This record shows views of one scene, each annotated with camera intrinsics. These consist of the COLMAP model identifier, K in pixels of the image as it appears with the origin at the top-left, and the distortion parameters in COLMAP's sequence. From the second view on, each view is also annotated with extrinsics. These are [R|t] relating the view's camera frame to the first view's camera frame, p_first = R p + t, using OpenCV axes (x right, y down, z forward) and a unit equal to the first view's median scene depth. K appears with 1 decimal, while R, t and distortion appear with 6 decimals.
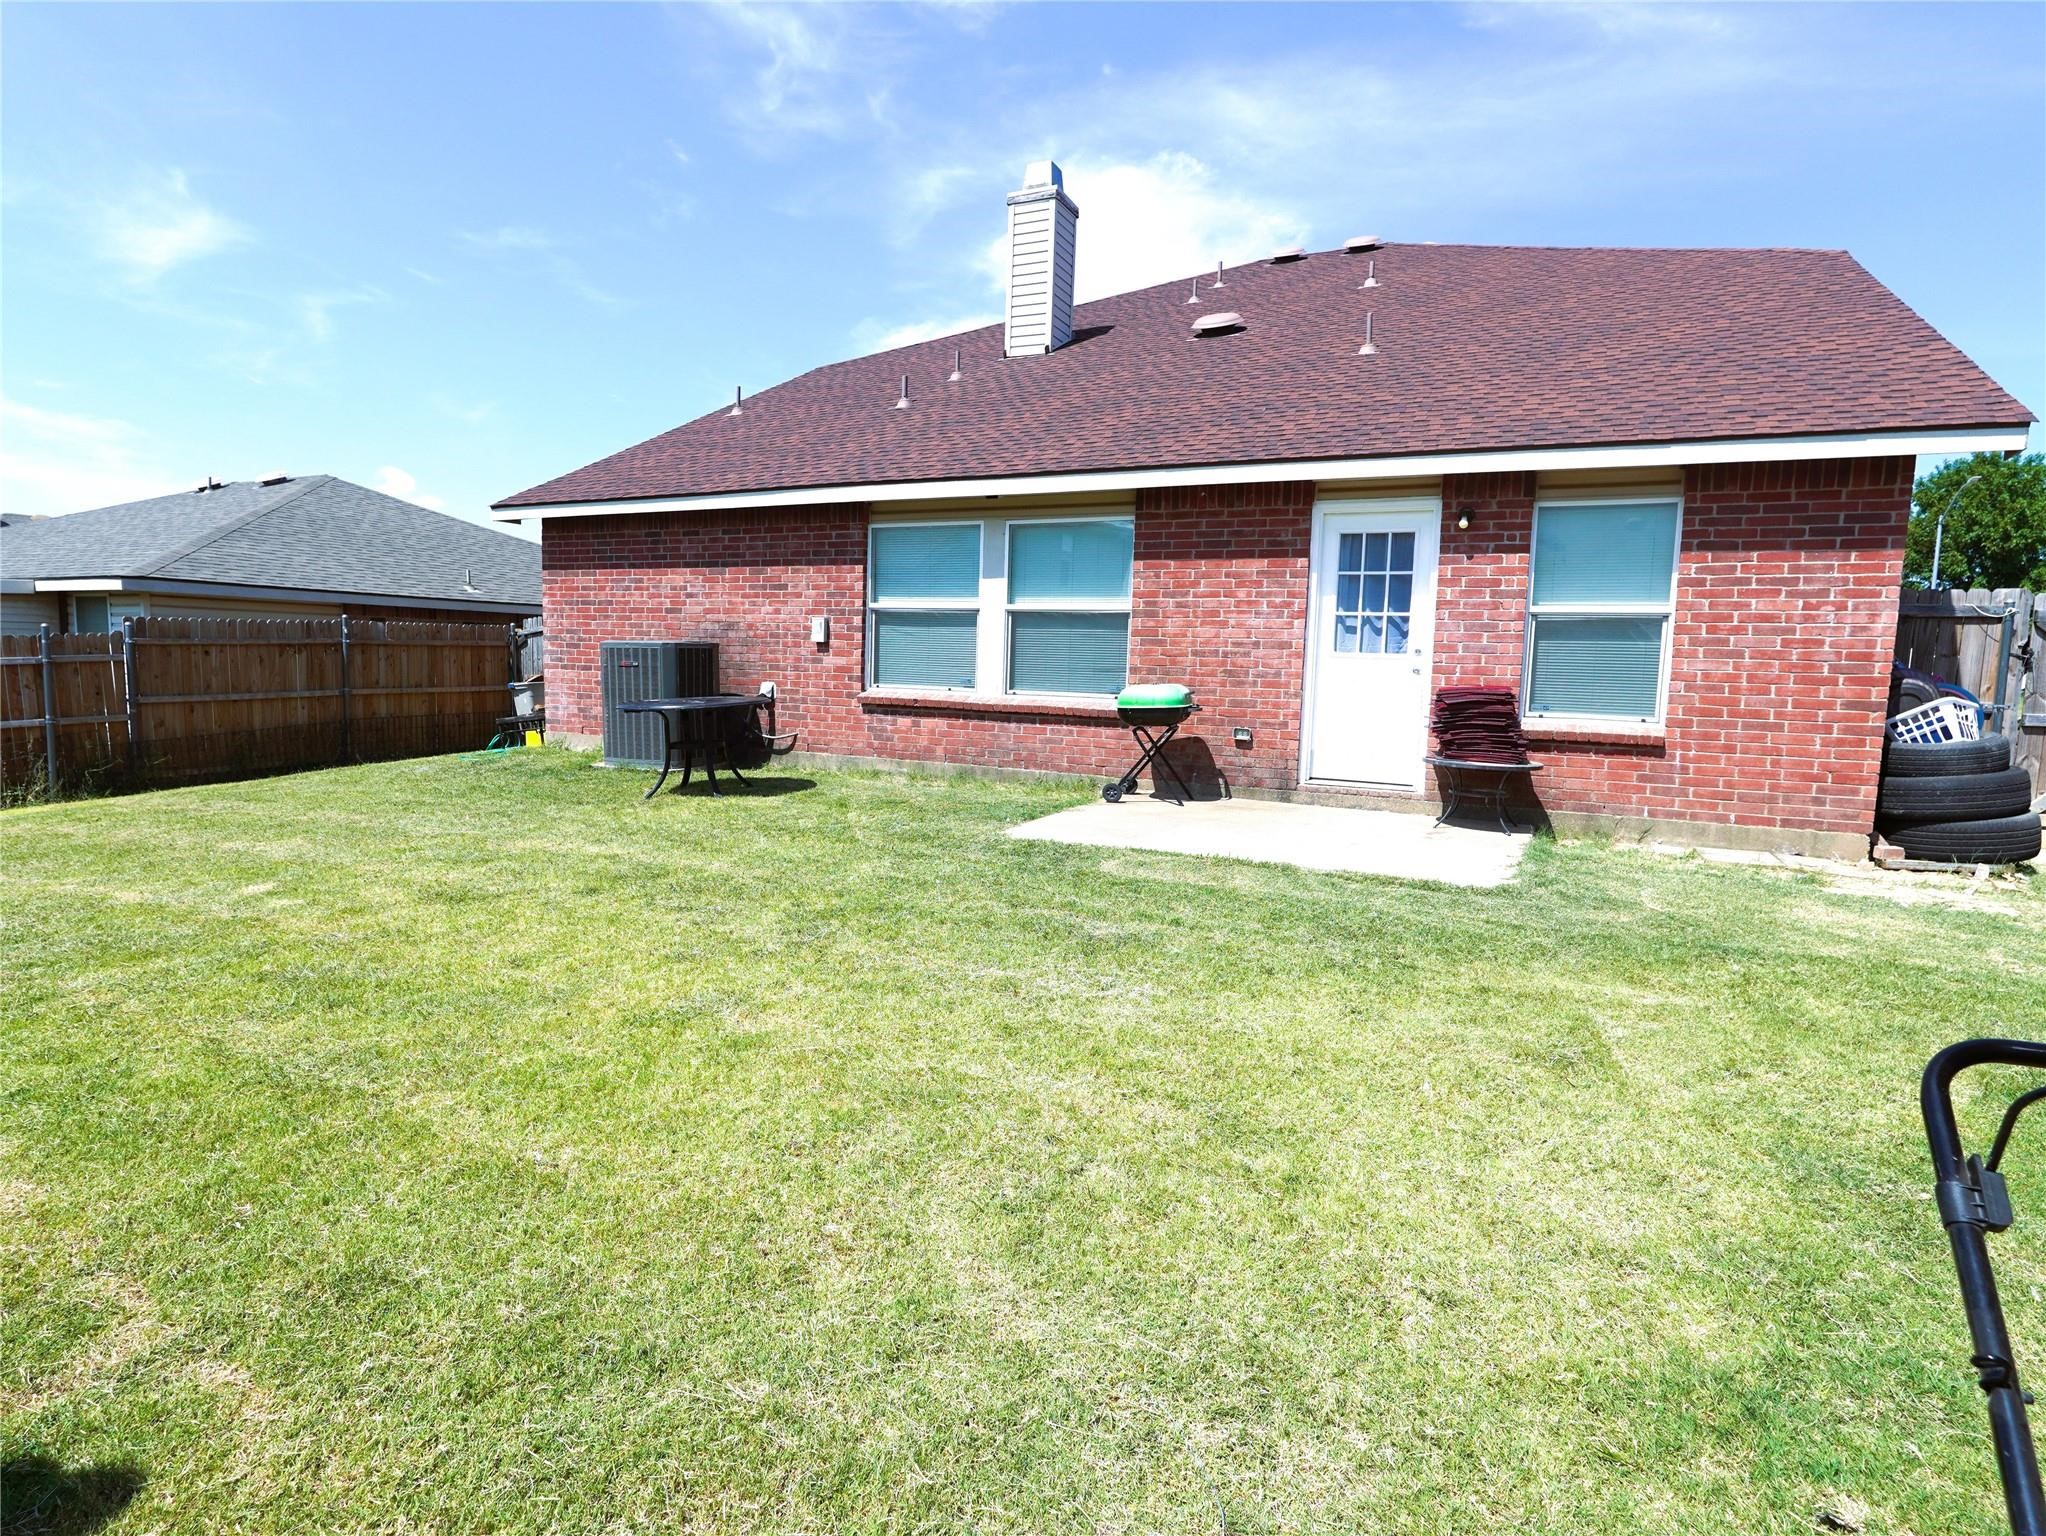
lens RADIAL K [[1060.6, 0, 1015.8], [0, 1060.6, 765.4], [0, 0, 1]] dist [-0.020246, 0.003725]
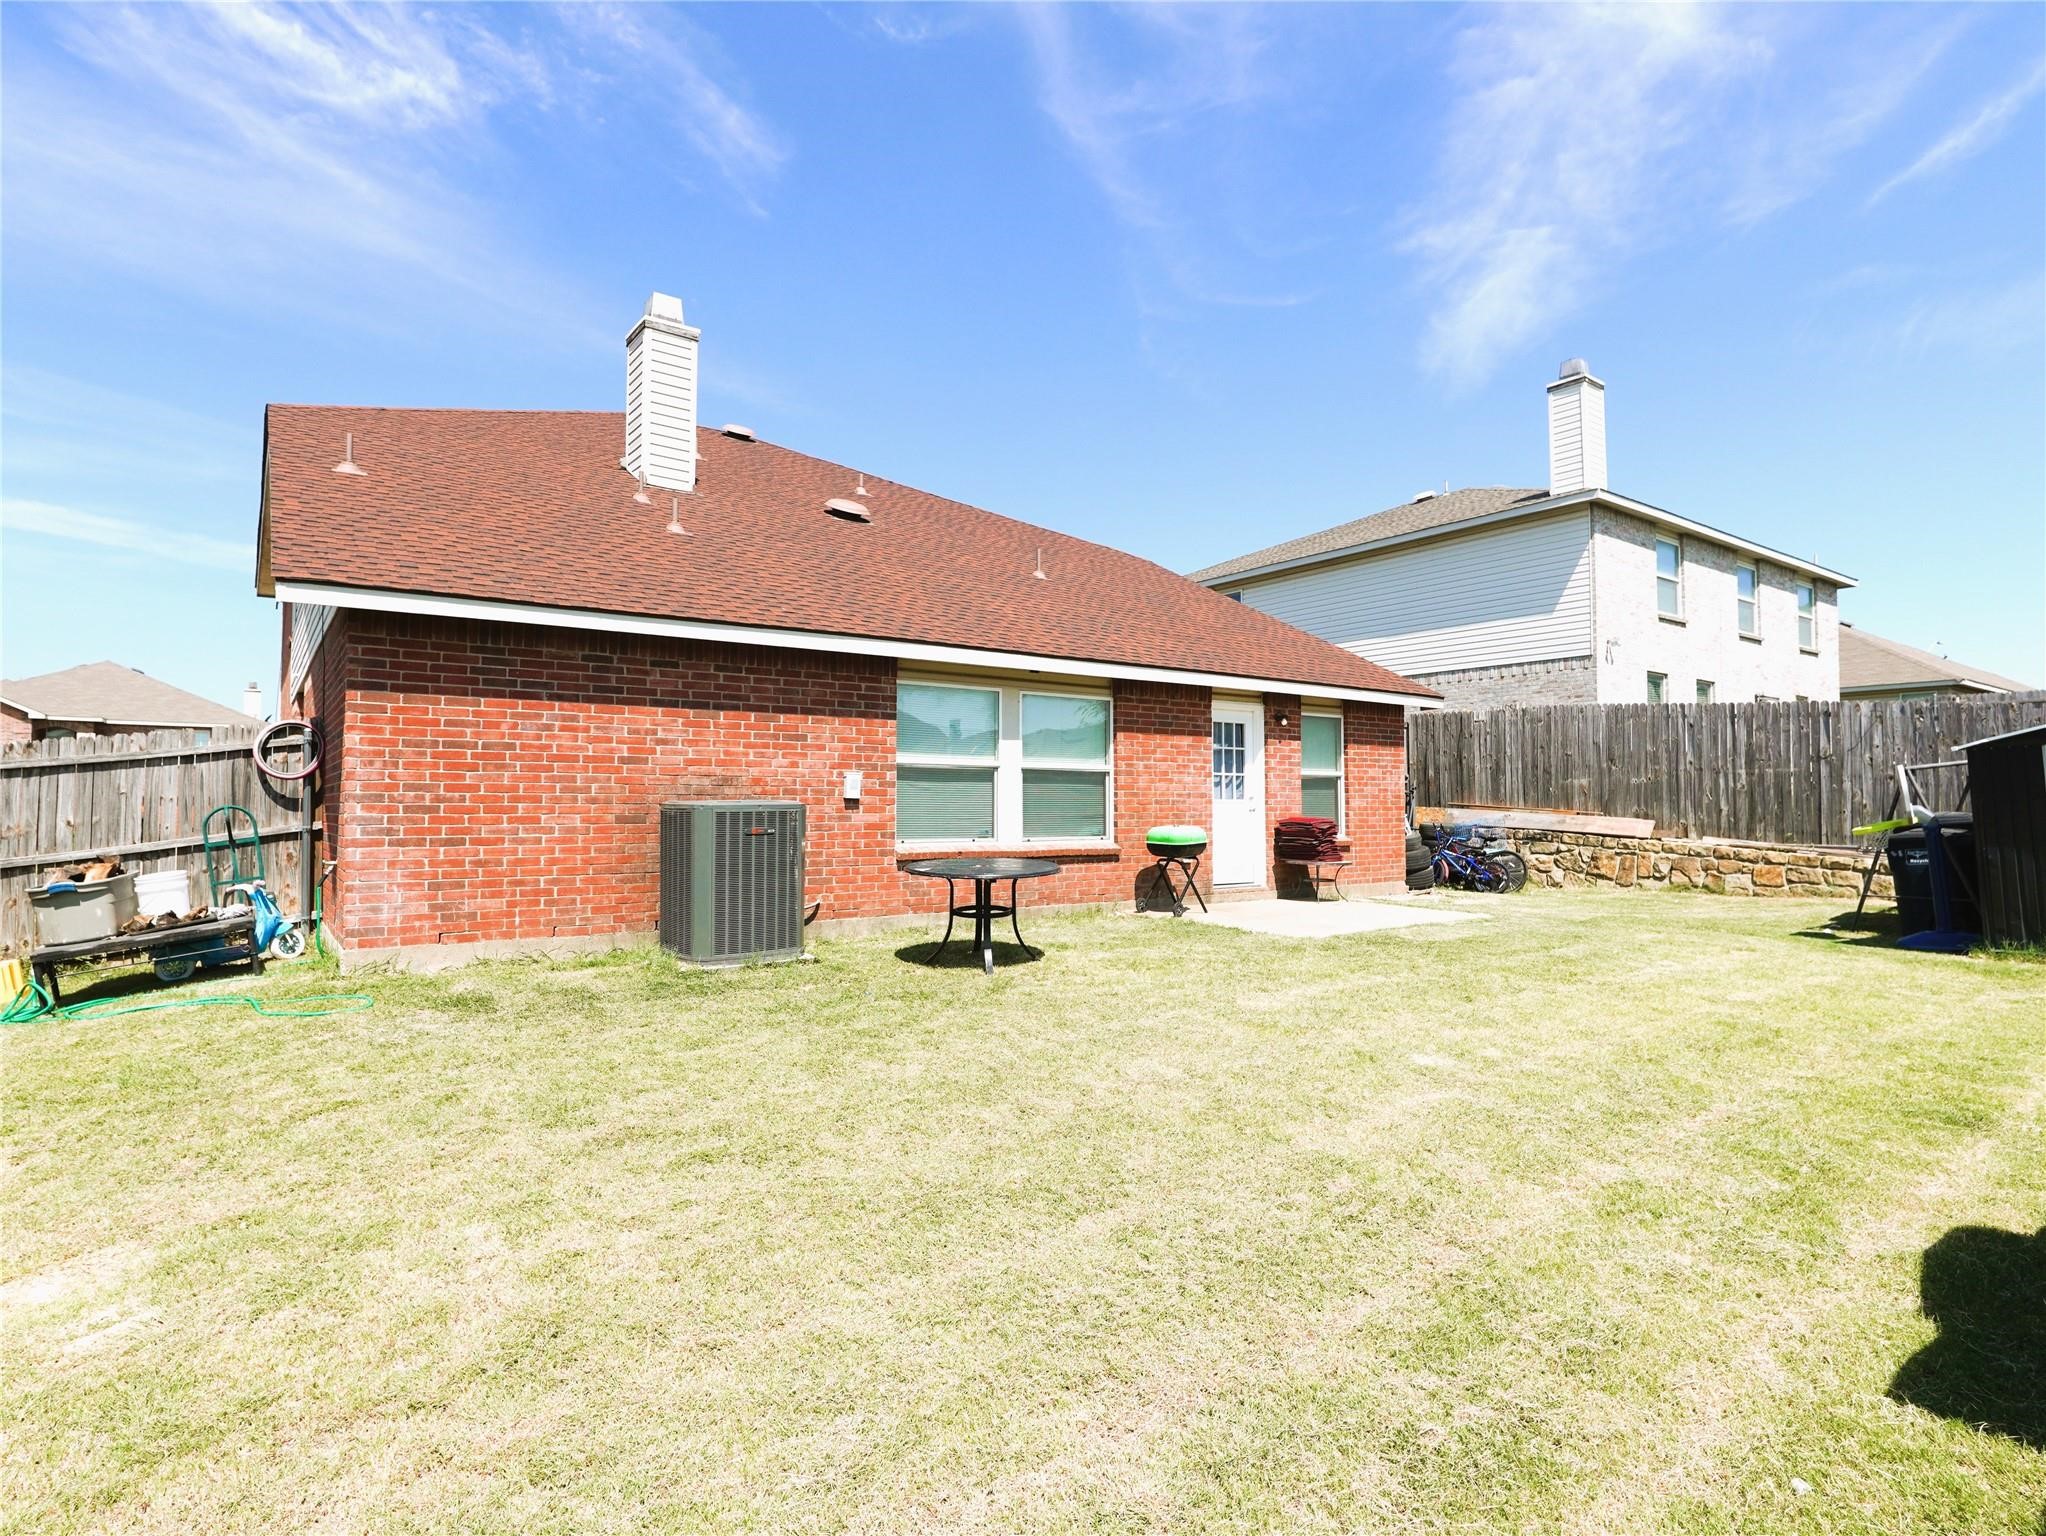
lens RADIAL K [[1060.6, 0, 1014.3], [0, 1060.6, 765.3], [0, 0, 1]] dist [-0.020246, 0.003725]
pose [[0.473161, 0.009697, 0.880923, -0.948509], [0.105493, 0.992121, -0.067583, -0.067809], [-0.874637, 0.124909, 0.468410, 0.439115]]
